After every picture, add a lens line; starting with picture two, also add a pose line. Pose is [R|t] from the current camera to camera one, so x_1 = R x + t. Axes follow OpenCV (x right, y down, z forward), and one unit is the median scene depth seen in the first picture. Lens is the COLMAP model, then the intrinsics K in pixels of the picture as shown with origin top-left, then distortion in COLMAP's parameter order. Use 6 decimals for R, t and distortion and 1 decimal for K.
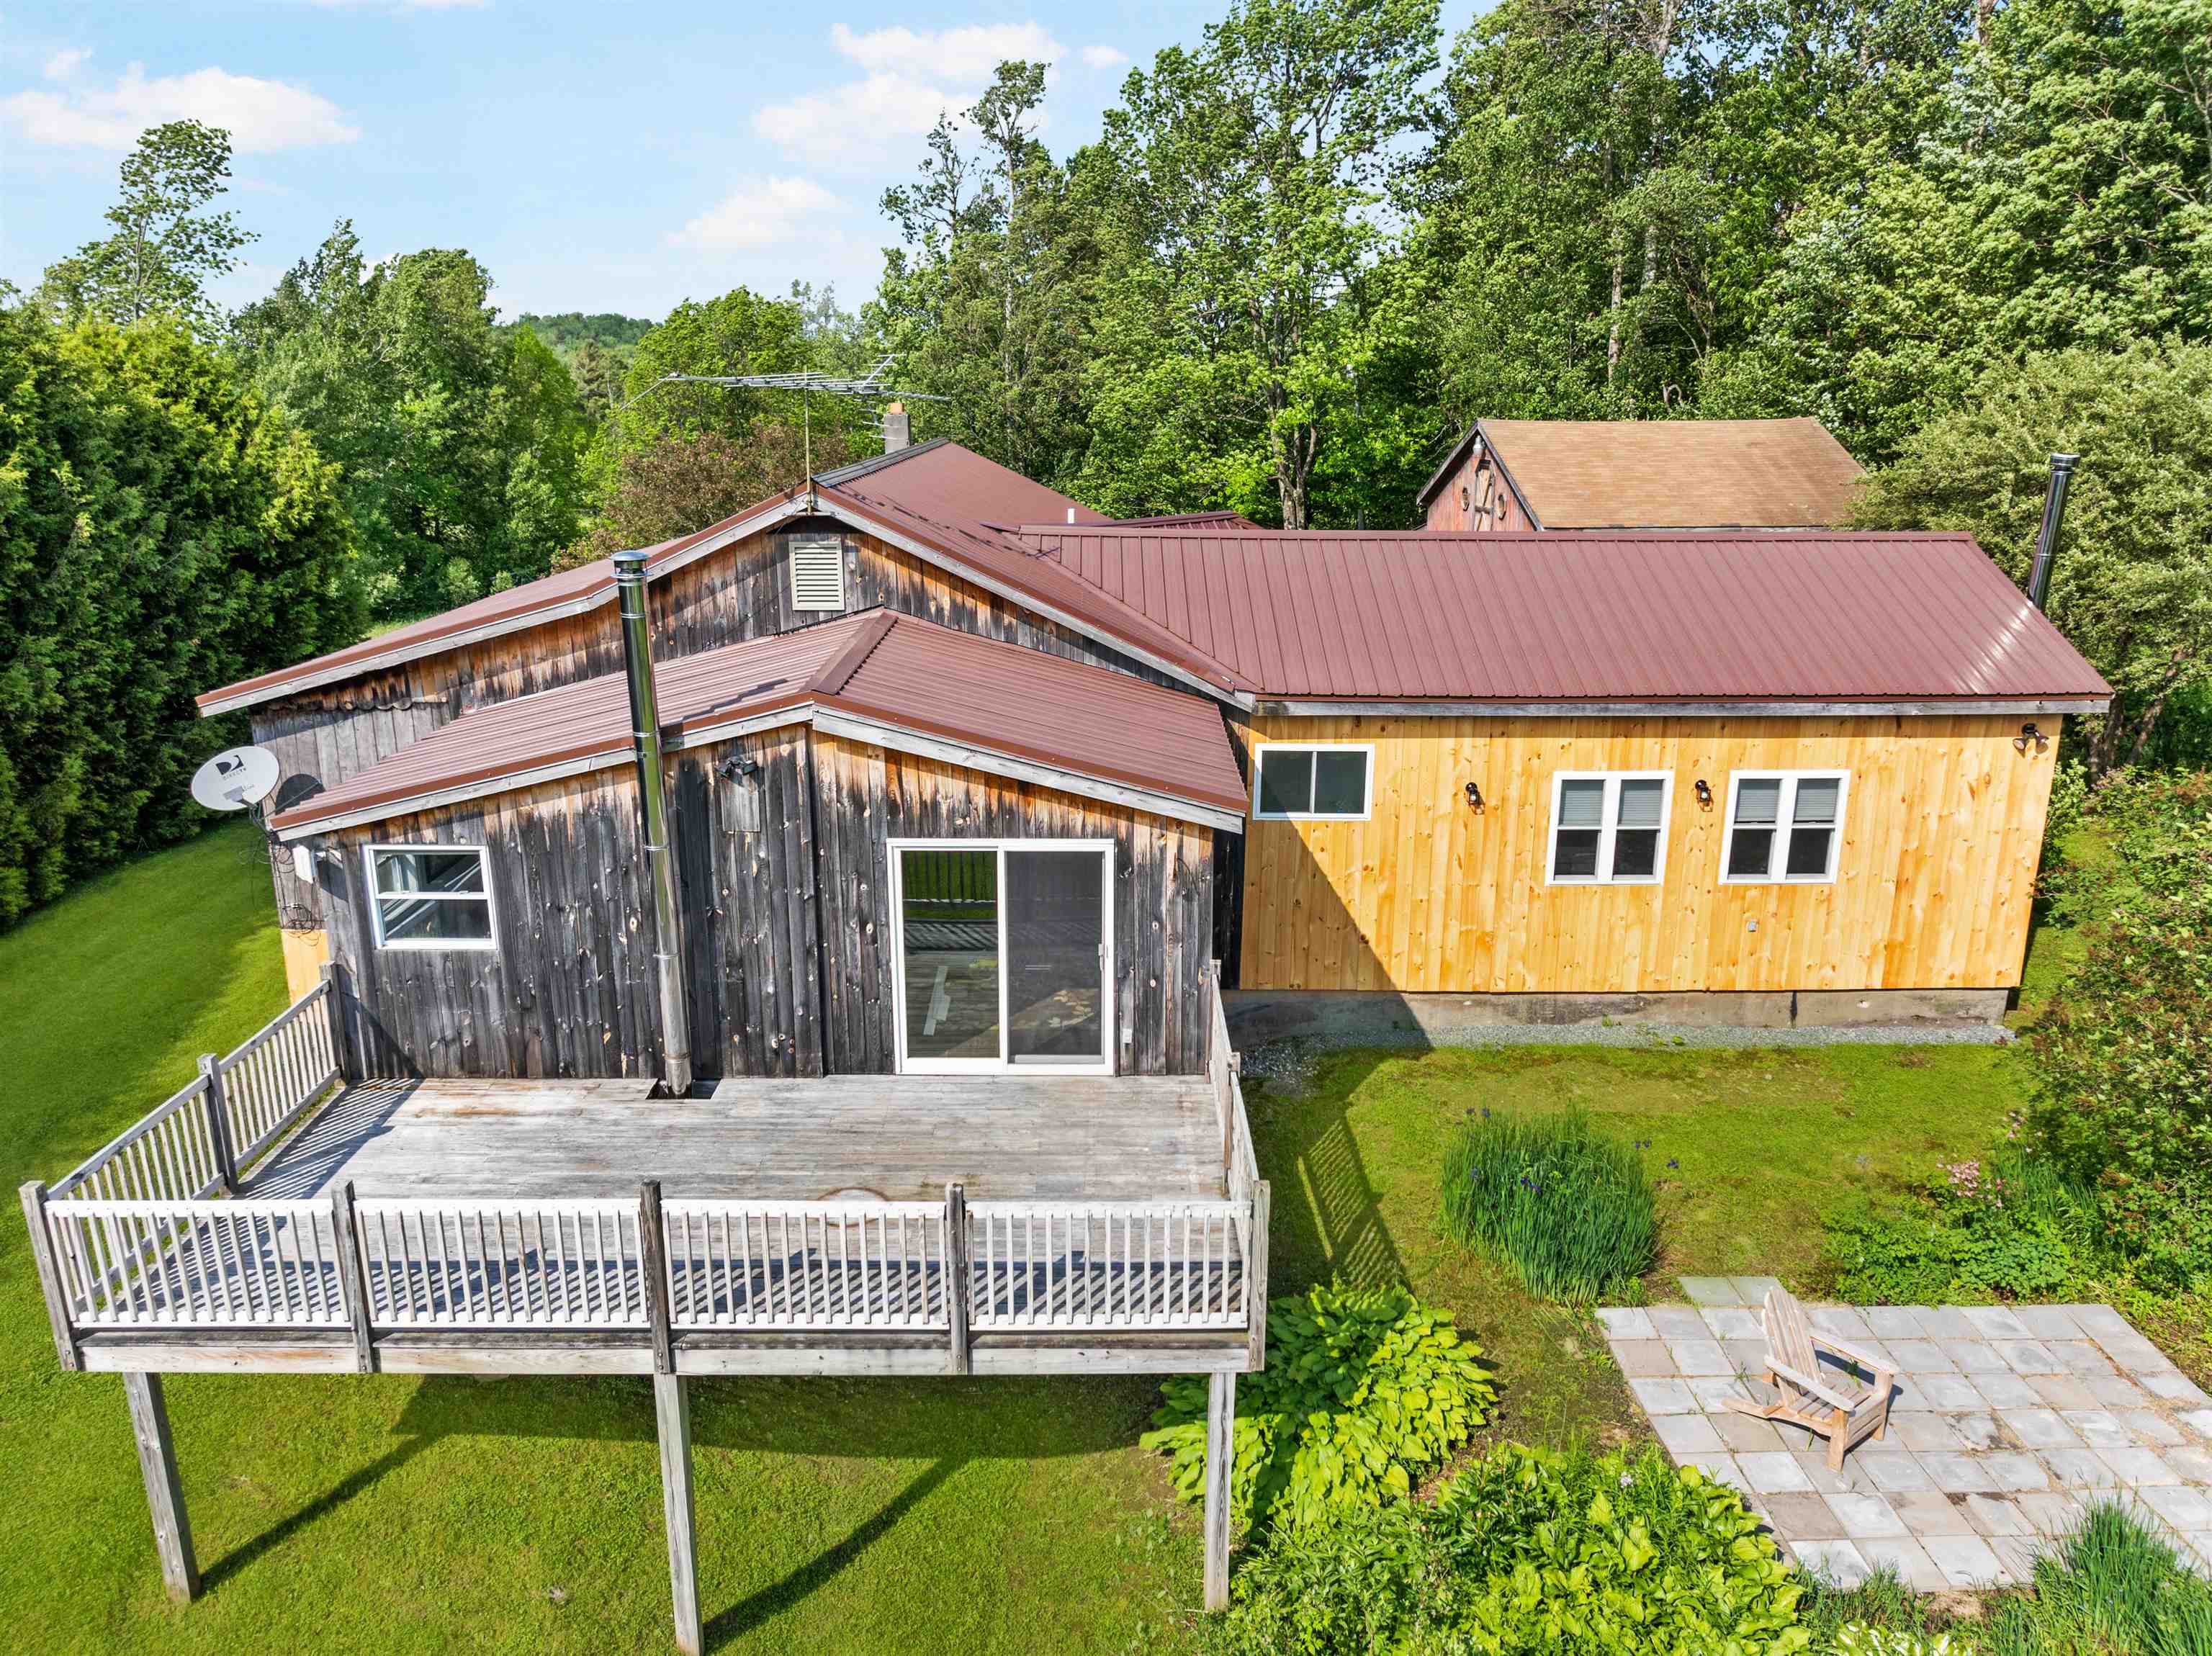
lens RADIAL K [[1538.0, 0, 1106.0], [0, 1538.0, 828.0], [0, 0, 1]] dist [0.005441, -0.033221]
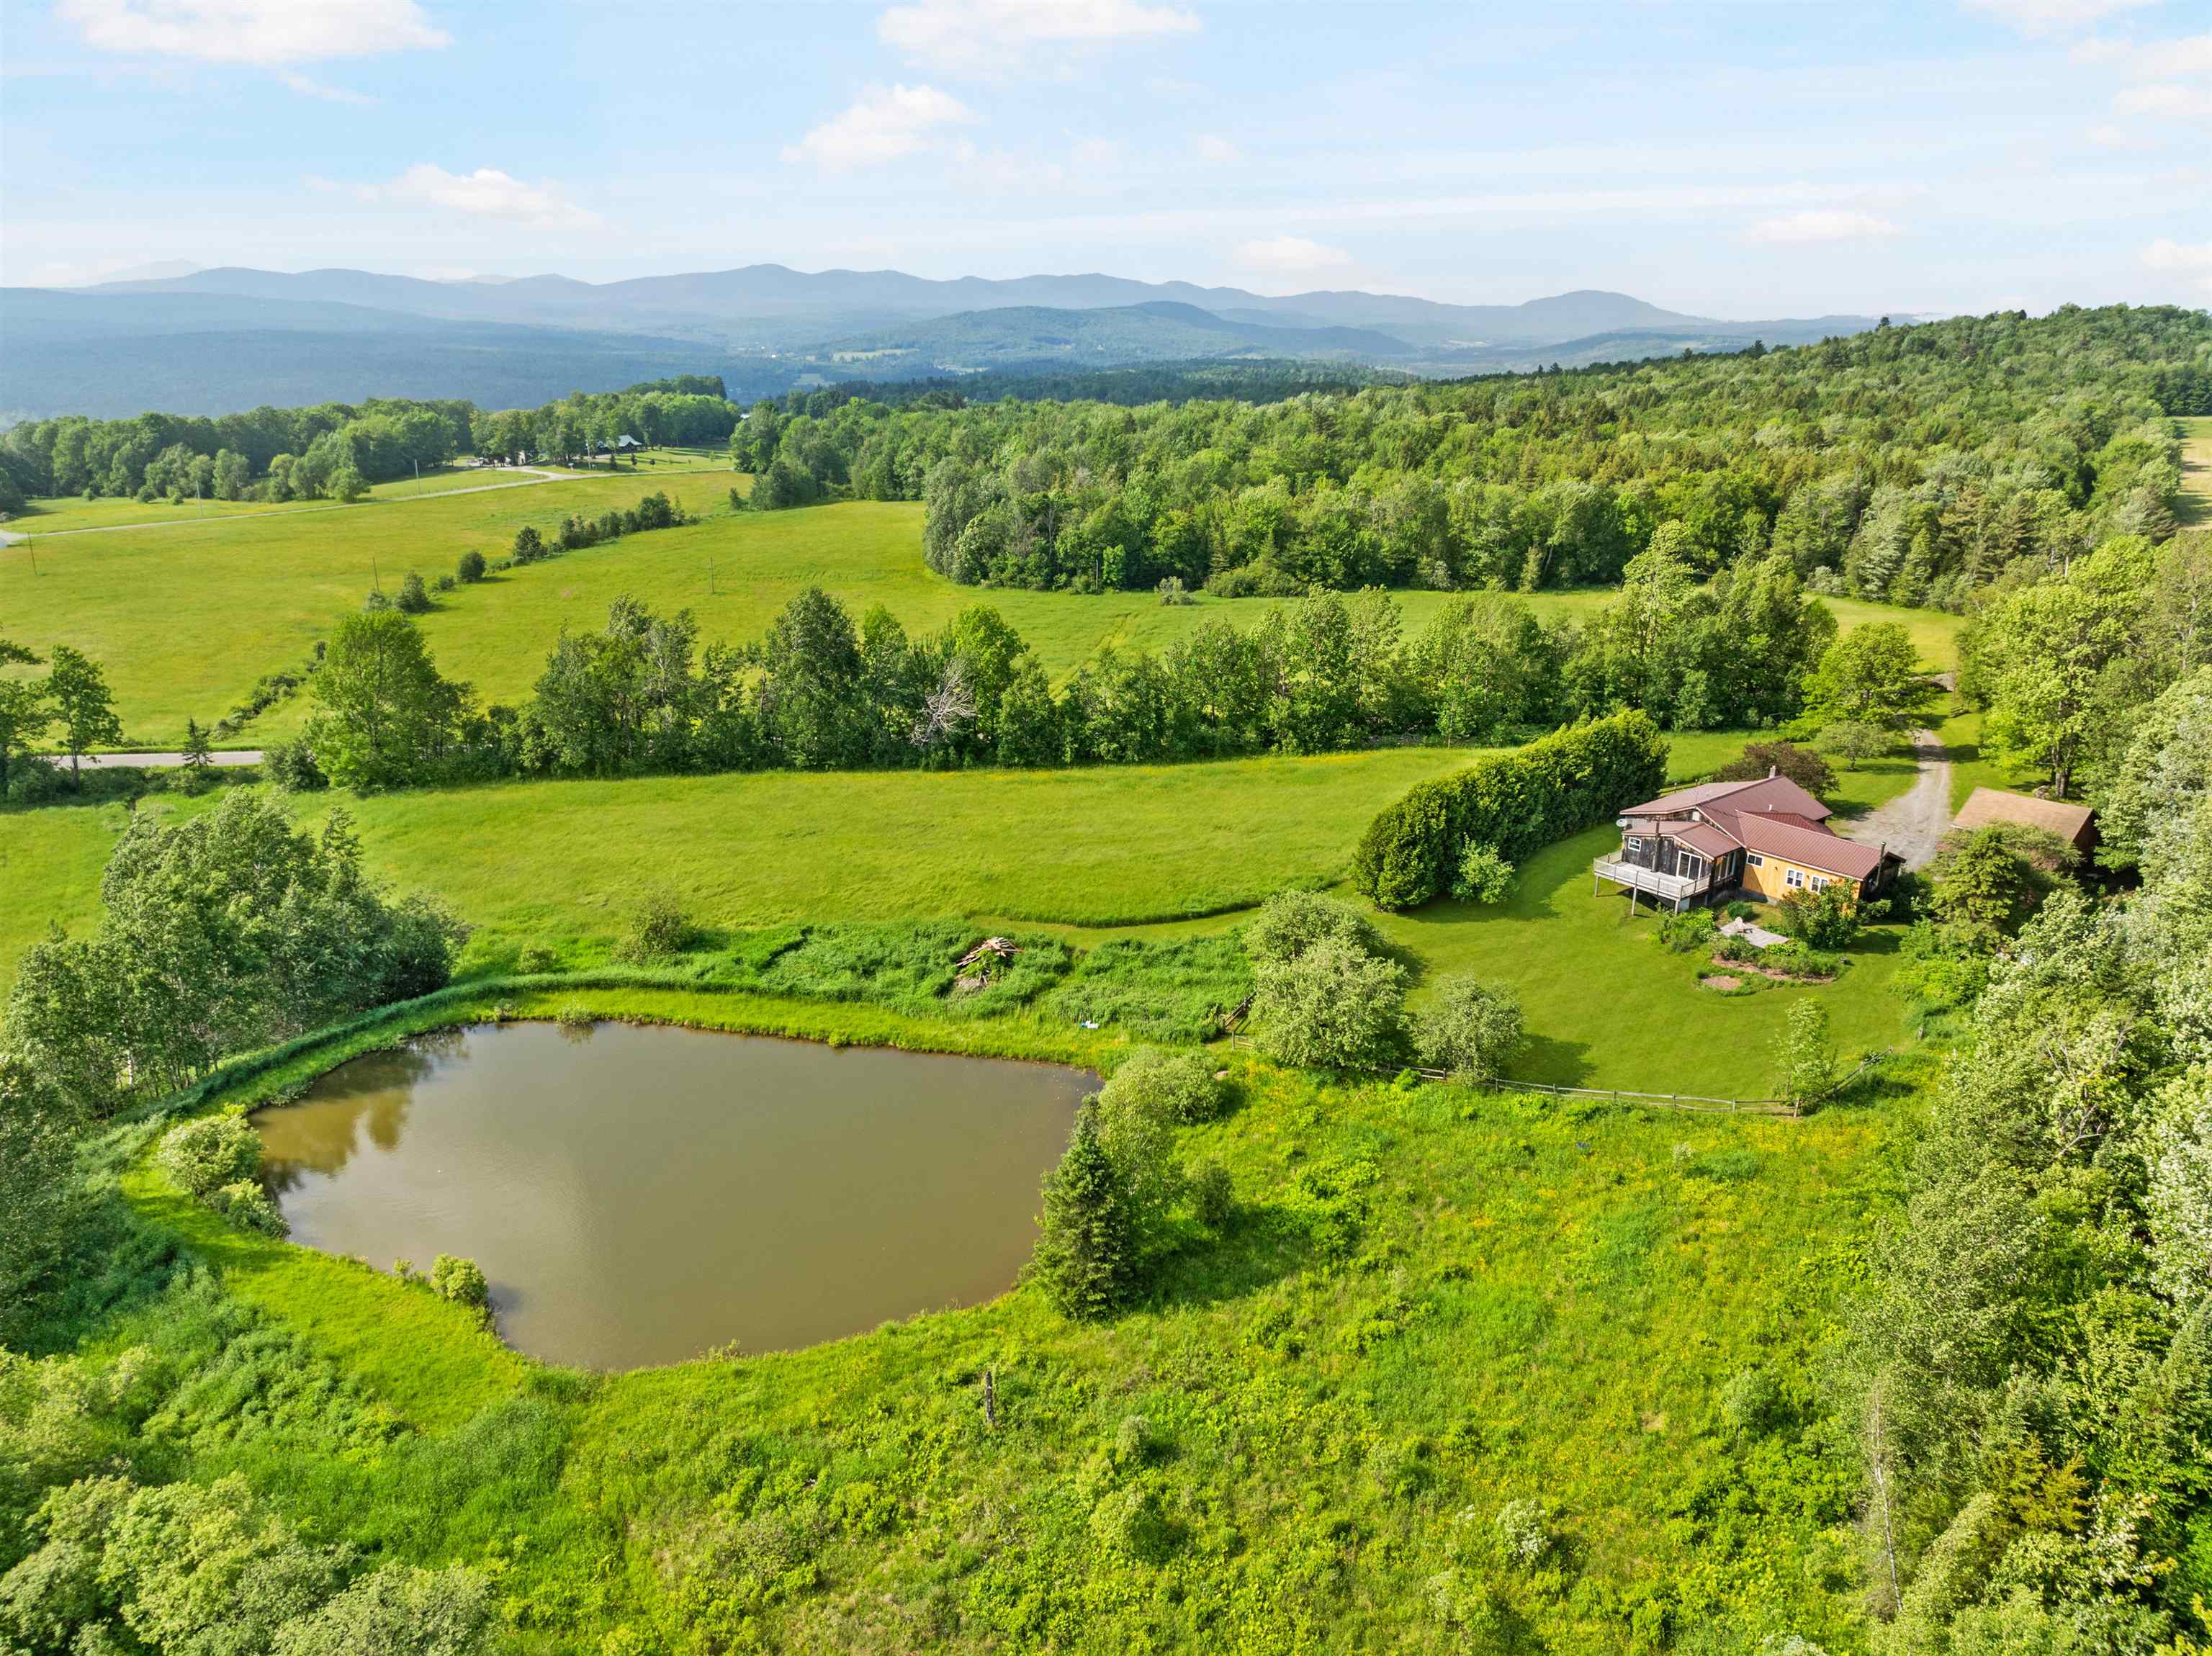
lens RADIAL K [[1538.0, 0, 1106.0], [0, 1538.0, 828.0], [0, 0, 1]] dist [0.005441, -0.033221]
pose [[0.624525, 0.252682, -0.739000, 3.456707], [-0.225645, 0.964241, 0.139007, -0.482844], [0.747699, 0.079938, 0.659209, -5.899877]]
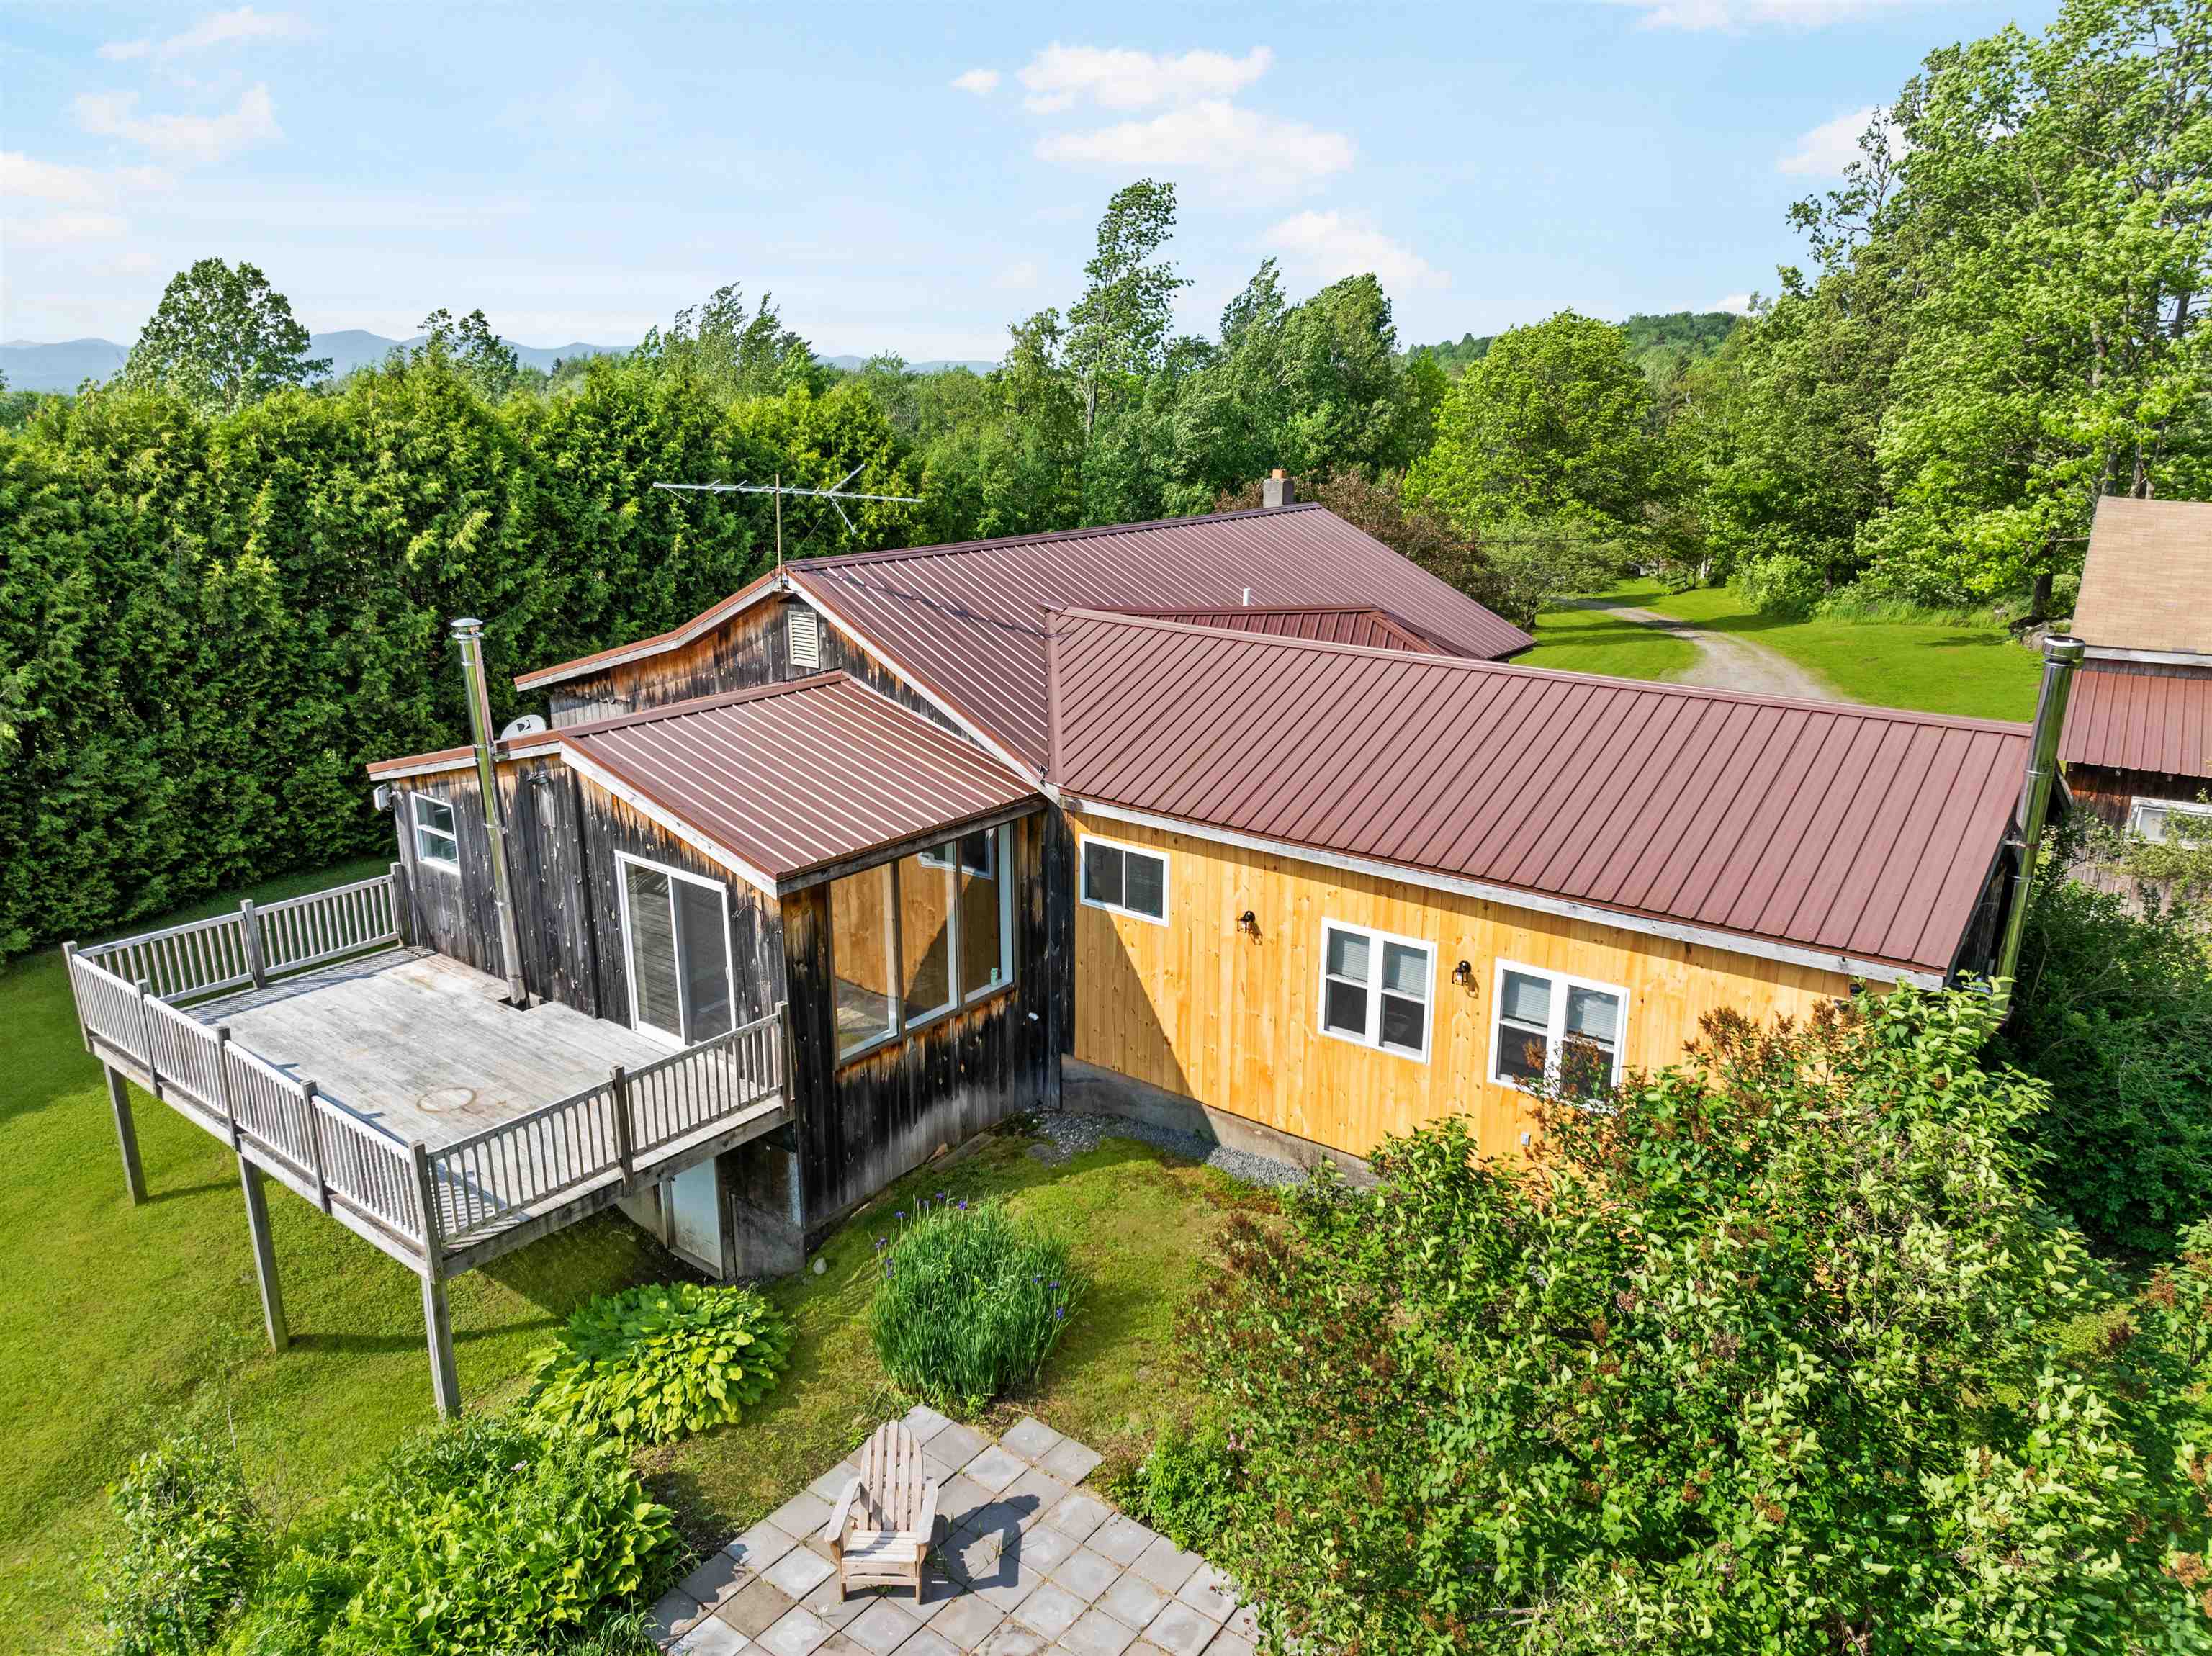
lens RADIAL K [[1538.0, 0, 1106.0], [0, 1538.0, 828.0], [0, 0, 1]] dist [0.005441, -0.033221]
pose [[0.784006, 0.172835, -0.596207, 0.745139], [-0.172401, 0.983297, 0.058343, -0.123618], [0.596332, 0.057045, 0.800708, 0.151986]]
